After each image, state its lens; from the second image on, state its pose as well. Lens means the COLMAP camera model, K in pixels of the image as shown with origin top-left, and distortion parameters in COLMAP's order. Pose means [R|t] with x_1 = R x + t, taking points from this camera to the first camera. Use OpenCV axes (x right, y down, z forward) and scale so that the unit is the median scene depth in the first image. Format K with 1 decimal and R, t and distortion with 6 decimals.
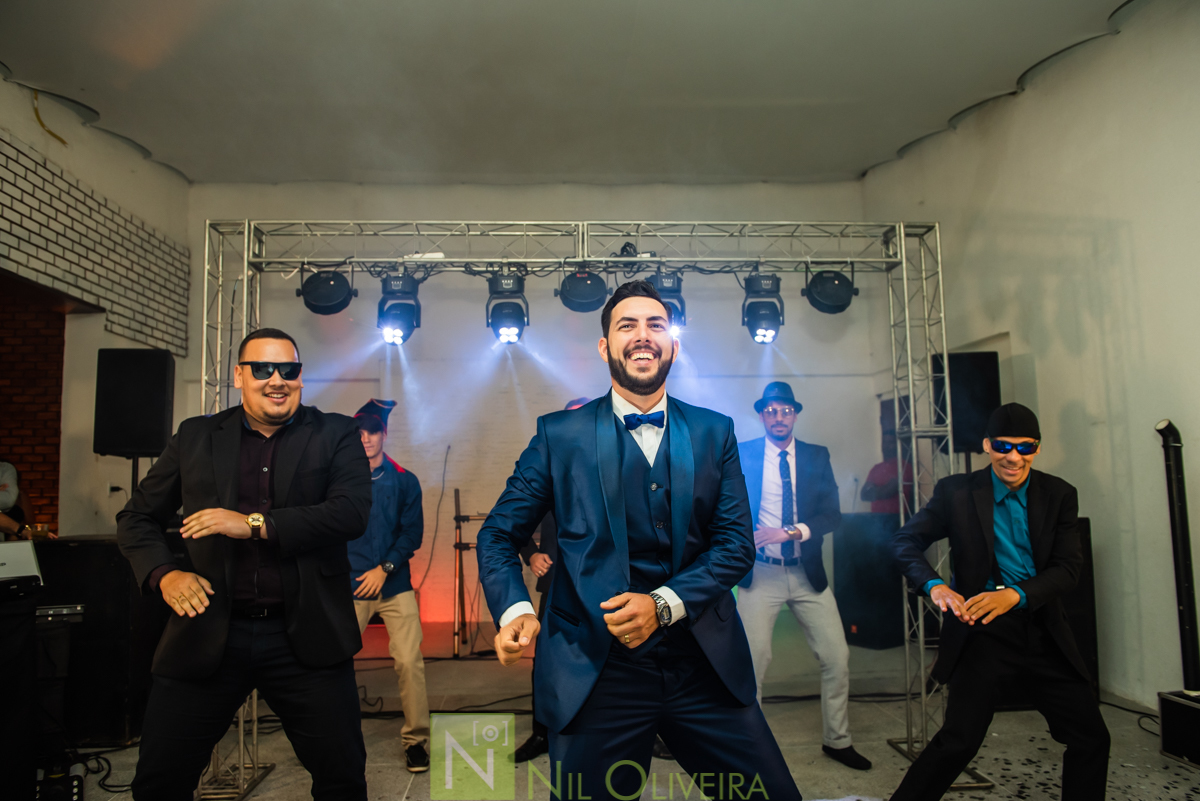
lens RADIAL K [[858.9, 0, 597.6], [0, 858.9, 402.4], [0, 0, 1]] dist [-0.043644, -0.000991]
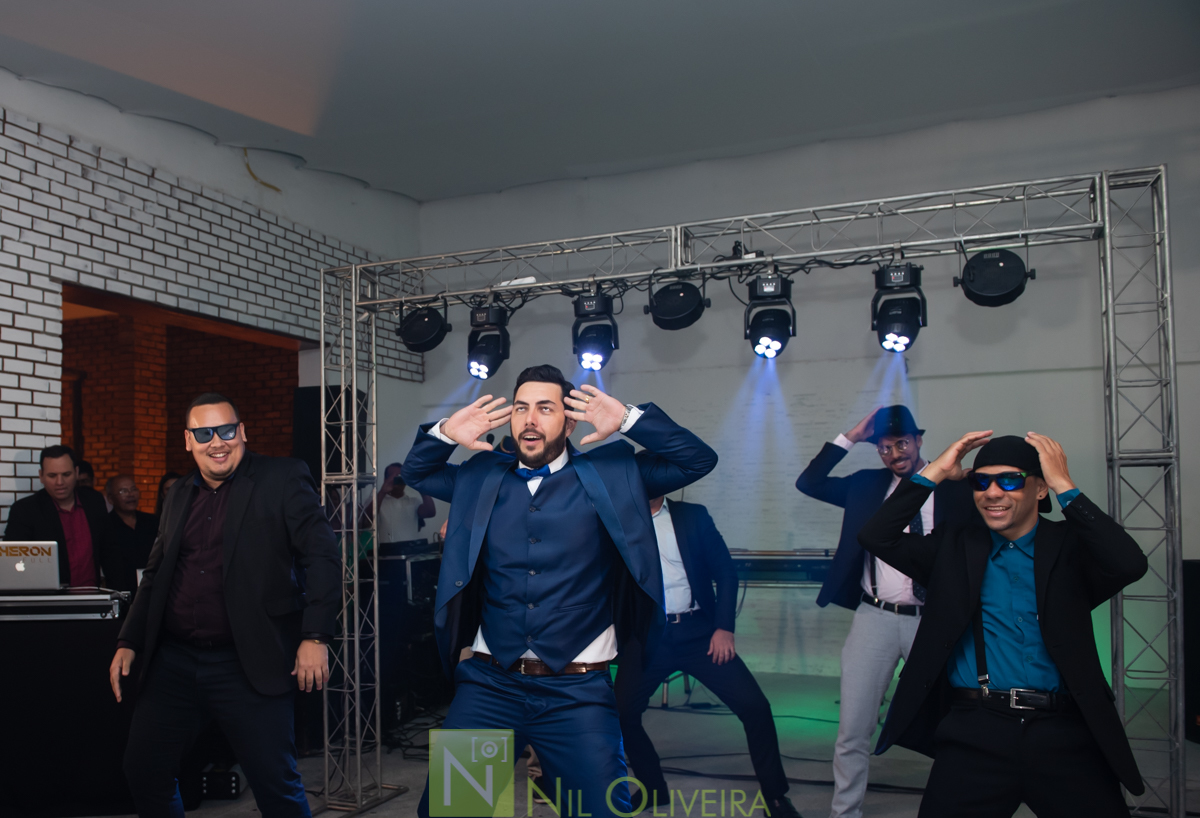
lens RADIAL K [[1027.7, 0, 493.6], [0, 1027.7, 458.1], [0, 0, 1]] dist [-0.038823, 0.001476]
pose [[0.877030, -0.014886, -0.480205, 0.309508], [0.039824, 0.998333, 0.041786, -0.023442], [0.478782, -0.055771, 0.876161, -0.021195]]
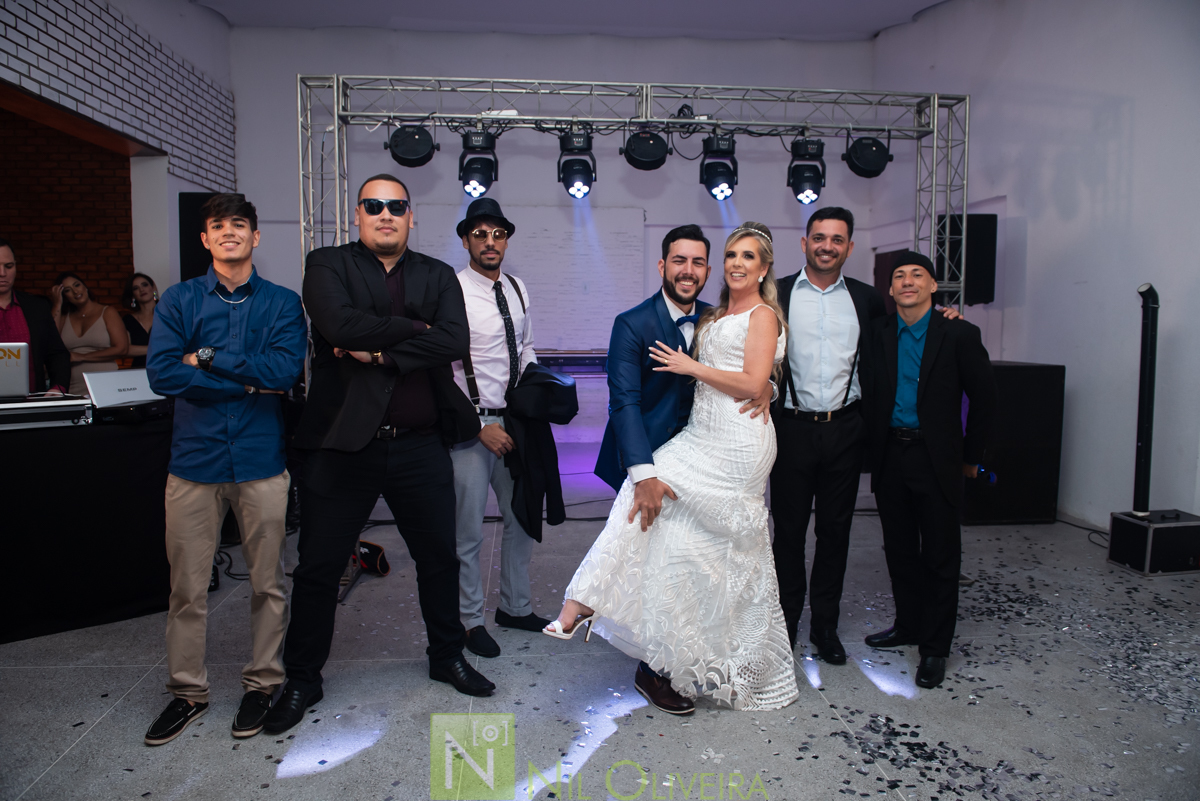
lens RADIAL K [[795.6, 0, 596.4], [0, 795.6, 396.4], [0, 0, 1]] dist [-0.049806, -0.001547]
pose [[0.999585, 0.018956, 0.021701, -0.091766], [-0.022711, 0.981820, 0.188452, -0.009787], [-0.017734, -0.188867, 0.981843, -0.046527]]
